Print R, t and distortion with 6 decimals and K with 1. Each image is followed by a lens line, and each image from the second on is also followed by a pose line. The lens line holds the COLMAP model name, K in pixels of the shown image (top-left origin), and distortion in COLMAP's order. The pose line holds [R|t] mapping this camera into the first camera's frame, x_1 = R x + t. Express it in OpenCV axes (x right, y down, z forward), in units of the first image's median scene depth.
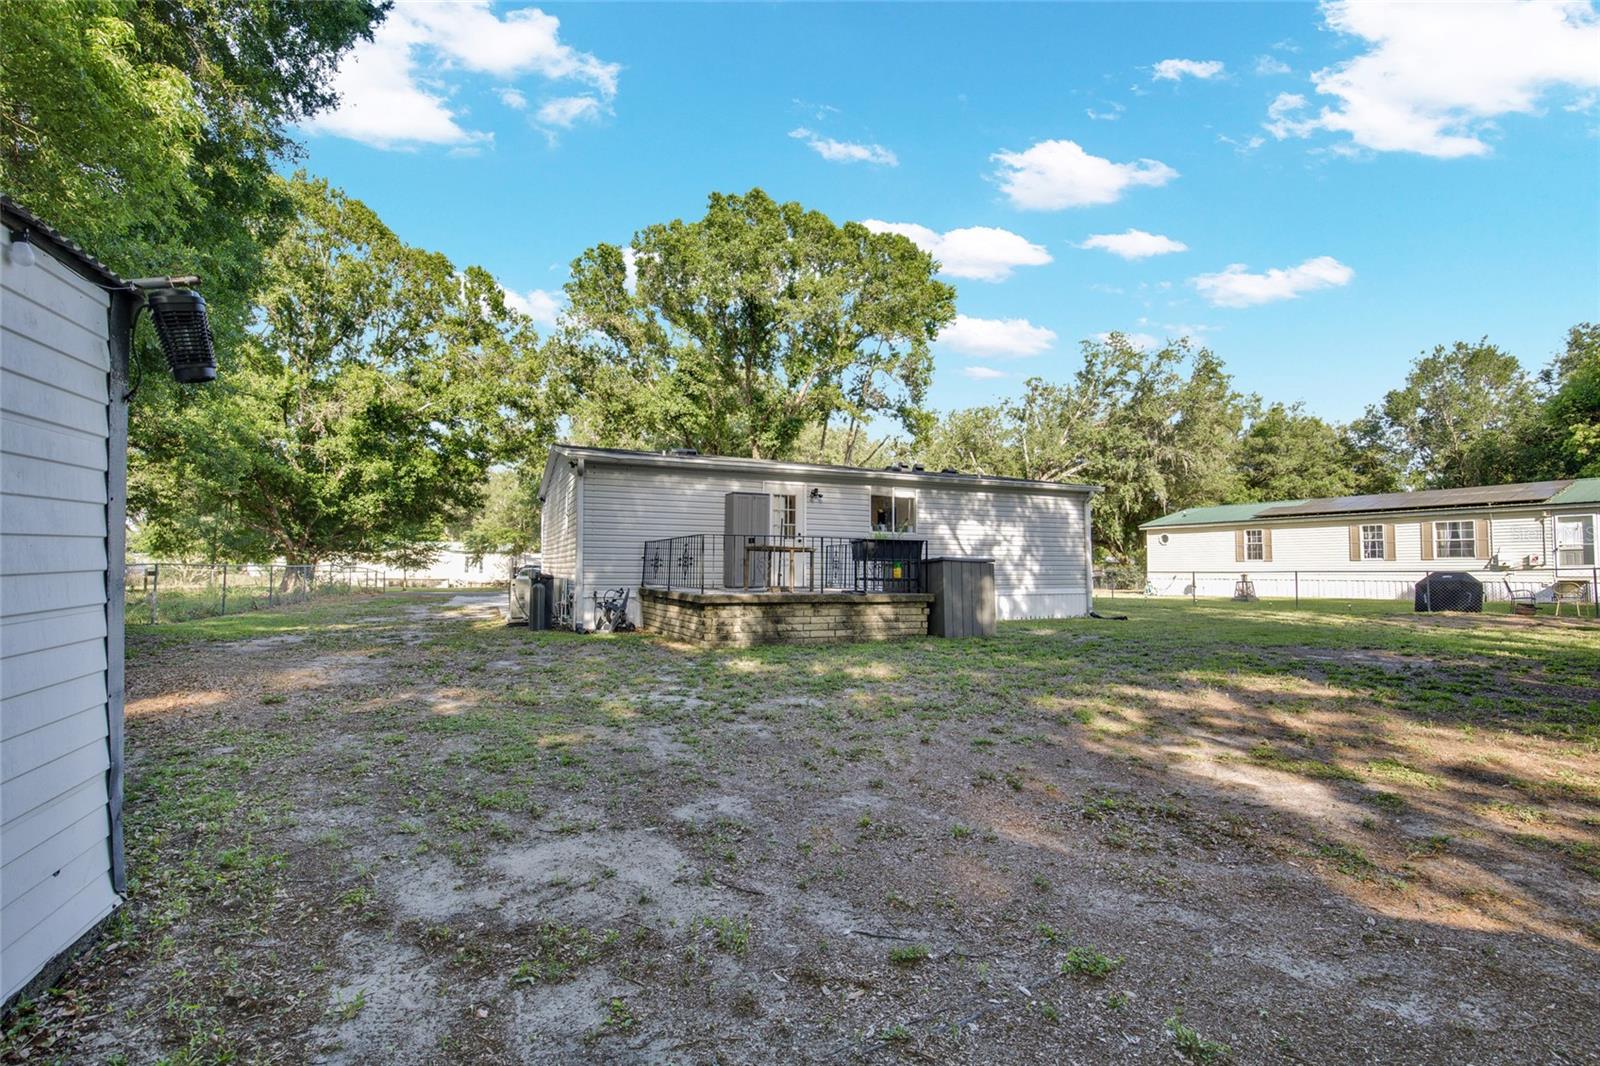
lens RADIAL K [[733.5, 0, 797.2], [0, 733.5, 534.2], [0, 0, 1]] dist [-0.037522, 0.009106]
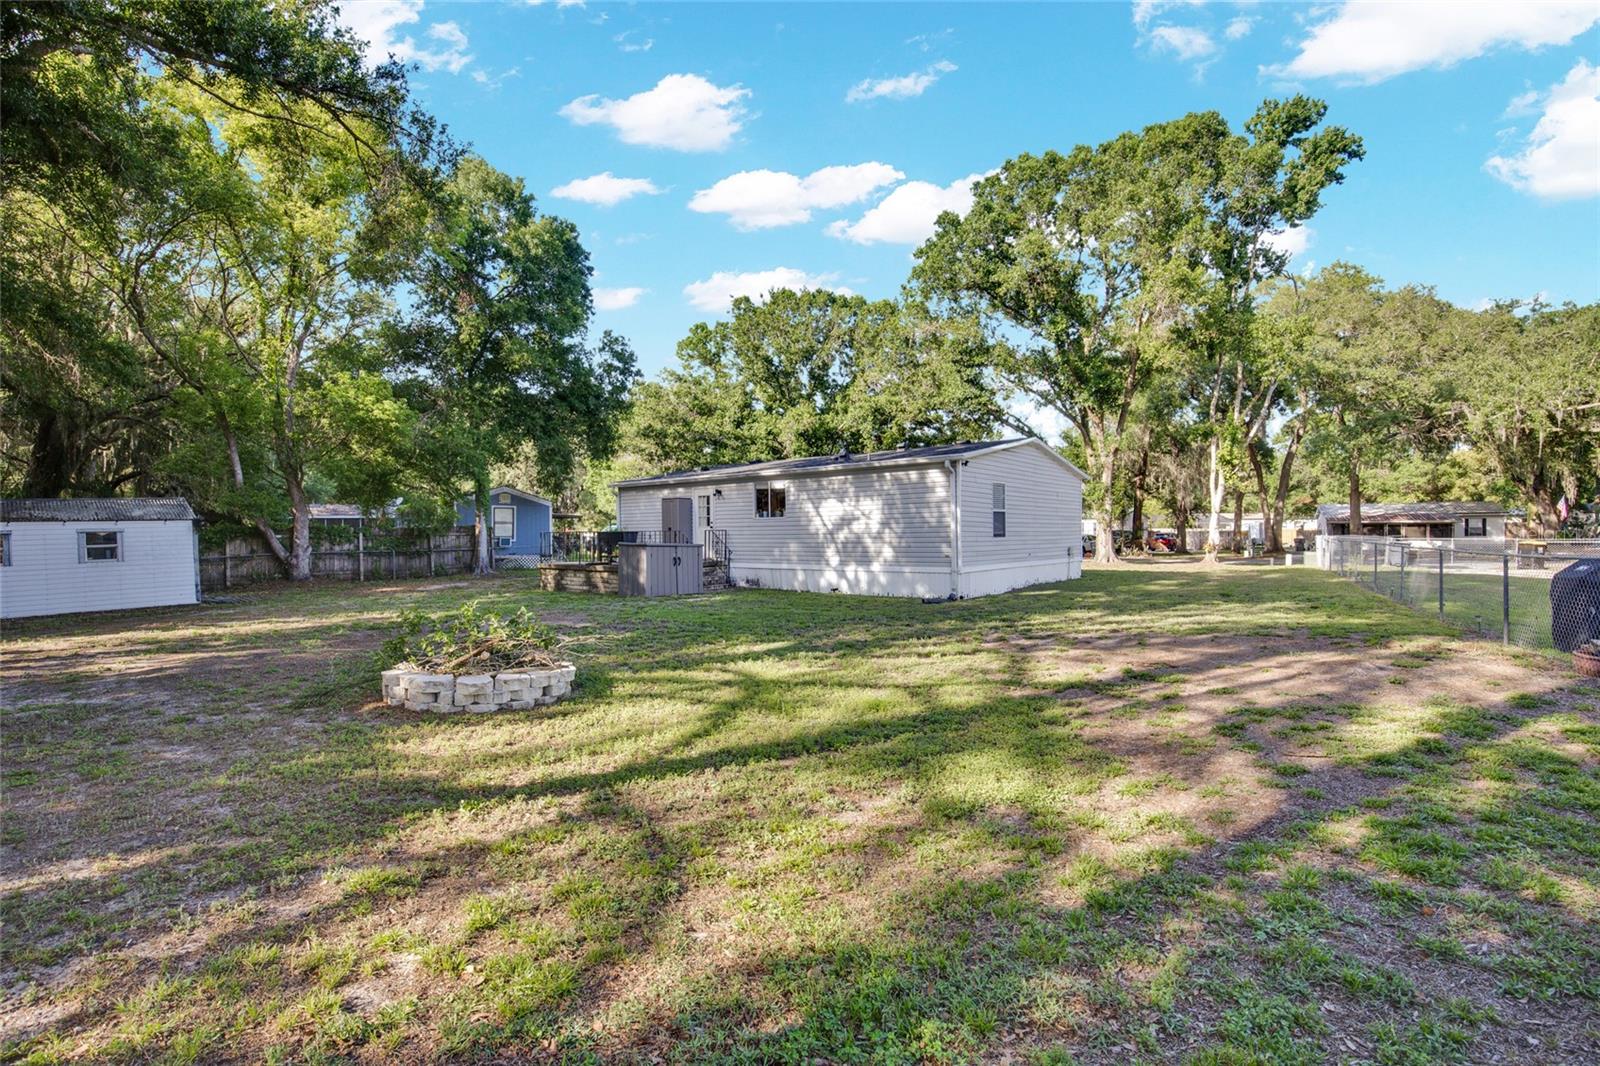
lens RADIAL K [[733.5, 0, 797.2], [0, 733.5, 534.2], [0, 0, 1]] dist [-0.037522, 0.009106]
pose [[0.473390, -0.011683, -0.880775, 1.169718], [0.059300, 0.998066, 0.018634, 0.006572], [0.878854, -0.061051, 0.473168, 0.415374]]
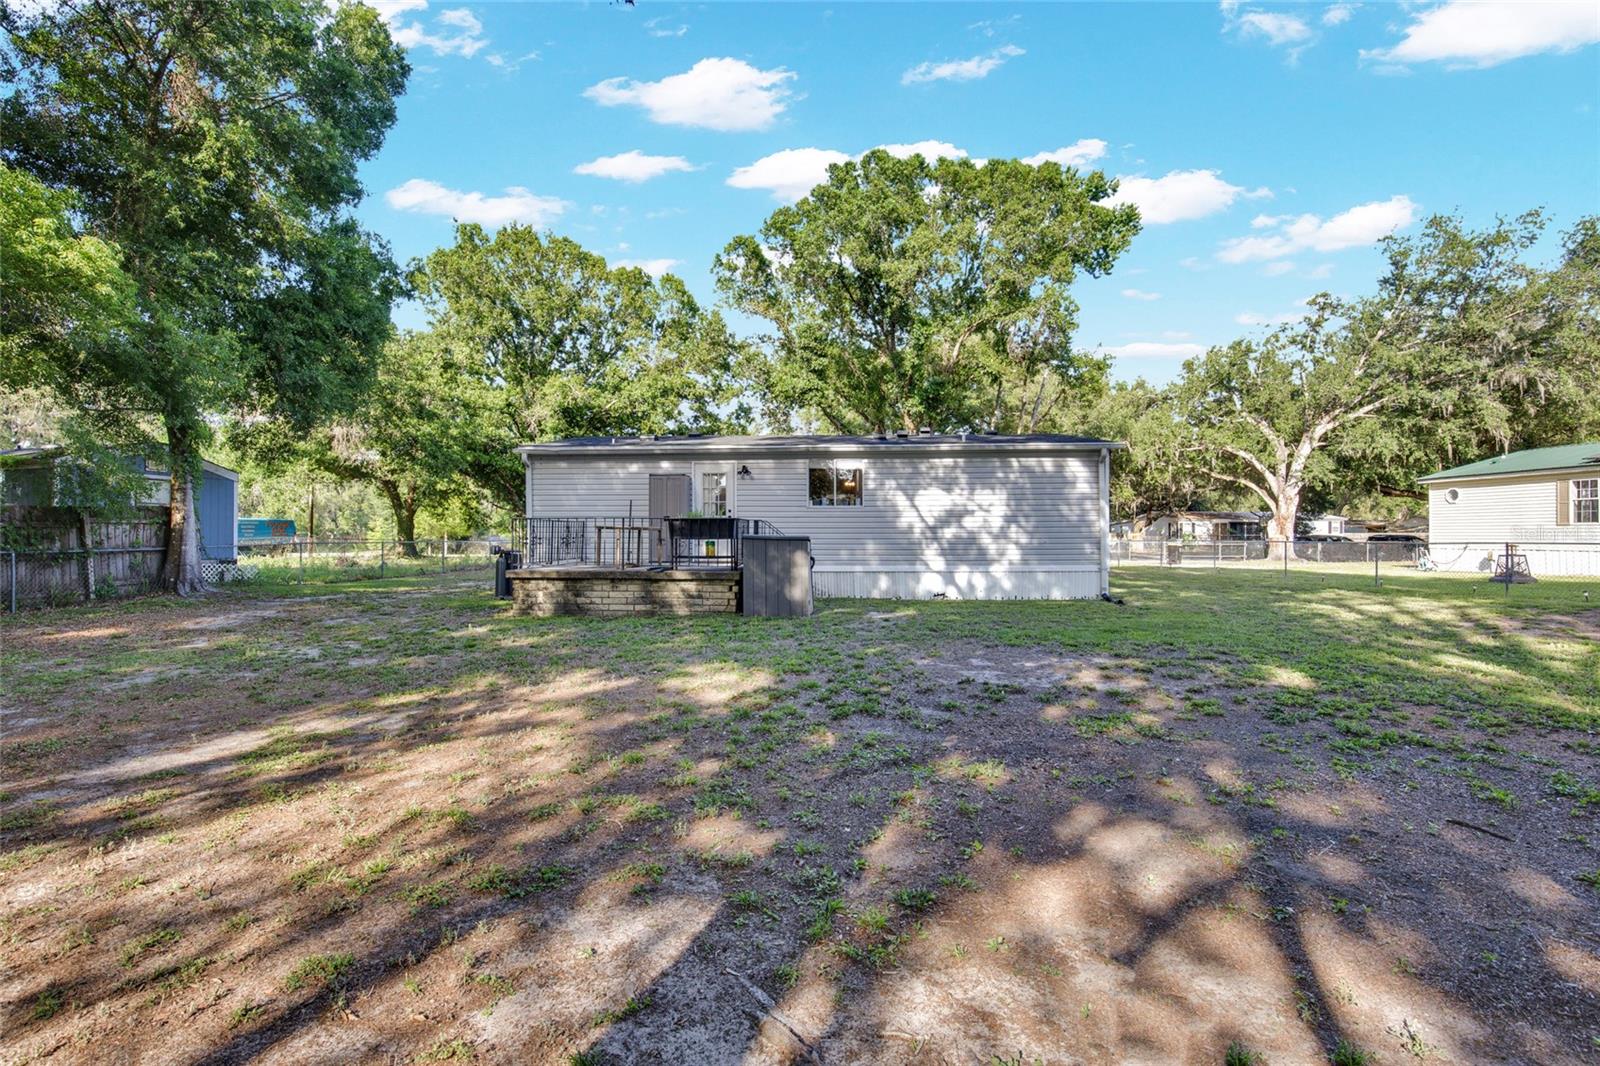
lens RADIAL K [[733.5, 0, 797.2], [0, 733.5, 534.2], [0, 0, 1]] dist [-0.037522, 0.009106]
pose [[0.896342, -0.008326, -0.443285, 0.480284], [0.029058, 0.998777, 0.039998, -0.004461], [0.442409, -0.048733, 0.895488, 0.101601]]
